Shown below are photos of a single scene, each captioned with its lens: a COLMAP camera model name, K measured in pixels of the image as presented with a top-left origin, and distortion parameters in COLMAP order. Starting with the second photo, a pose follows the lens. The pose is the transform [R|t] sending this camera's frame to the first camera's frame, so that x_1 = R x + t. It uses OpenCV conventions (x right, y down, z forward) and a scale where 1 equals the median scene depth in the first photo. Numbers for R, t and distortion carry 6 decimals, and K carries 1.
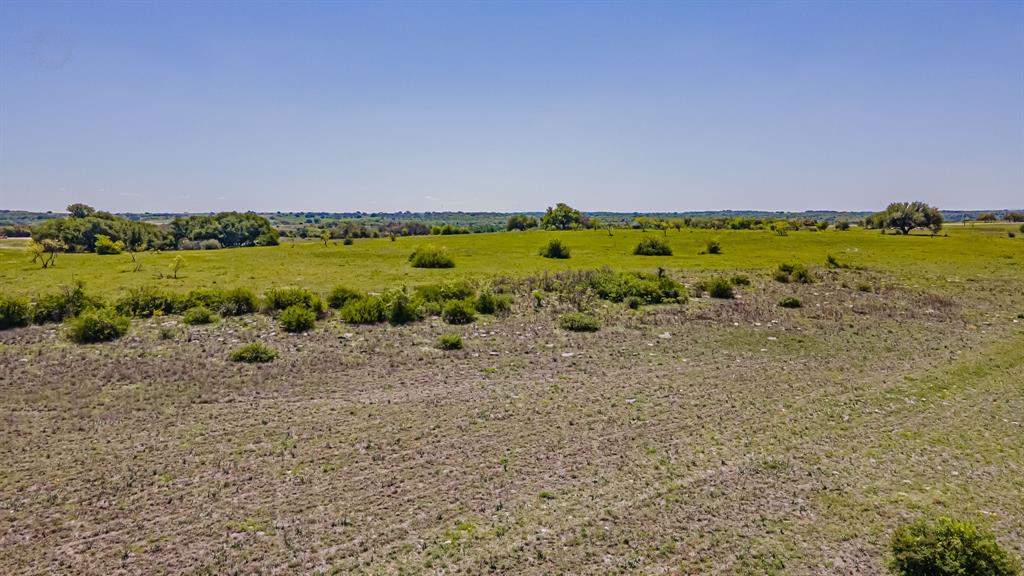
lens RADIAL K [[740.5, 0, 513.9], [0, 740.5, 286.9], [0, 0, 1]] dist [0.016057, 0.052455]
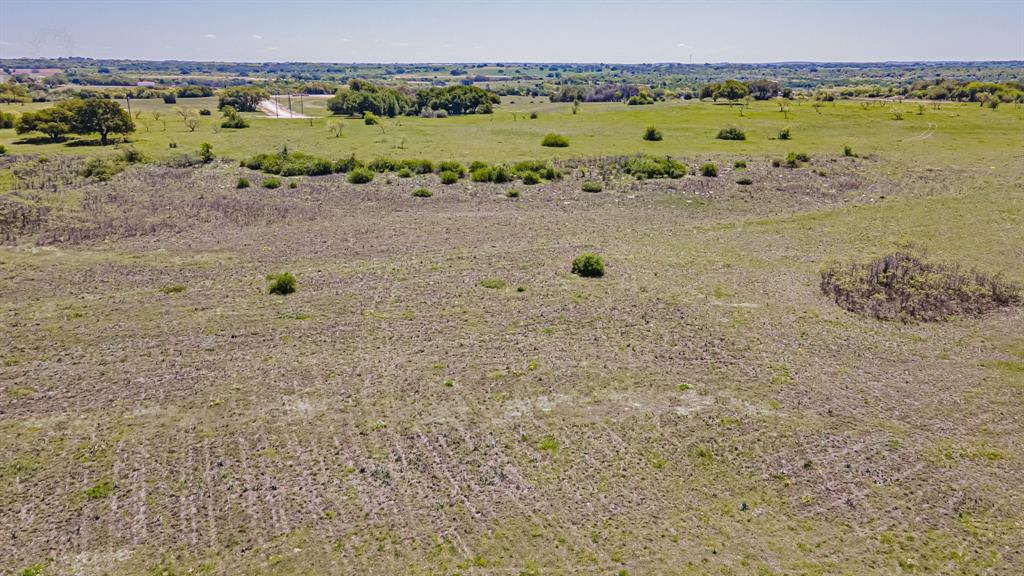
lens RADIAL K [[740.5, 0, 513.9], [0, 740.5, 286.9], [0, 0, 1]] dist [0.016057, 0.052455]
pose [[0.947477, 0.096274, -0.304990, 0.464535], [-0.035693, 0.979490, 0.198306, -0.063221], [0.317826, -0.177004, 0.931480, -0.772484]]
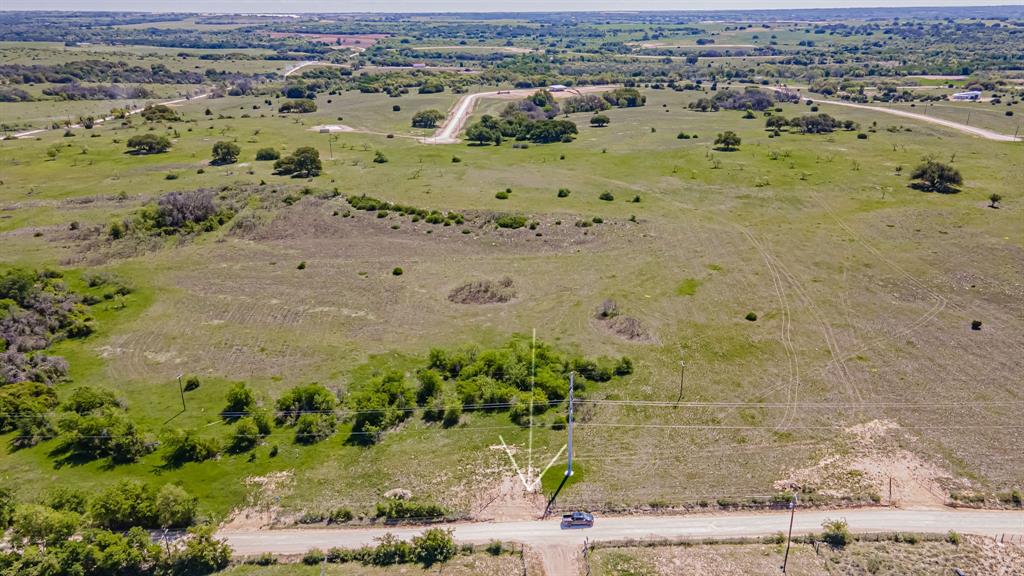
lens RADIAL K [[740.5, 0, 513.9], [0, 740.5, 286.9], [0, 0, 1]] dist [0.016057, 0.052455]
pose [[0.766063, 0.226702, -0.601460, 2.651847], [-0.061921, 0.957414, 0.282001, -0.774682], [0.639776, -0.178788, 0.747477, -1.814779]]
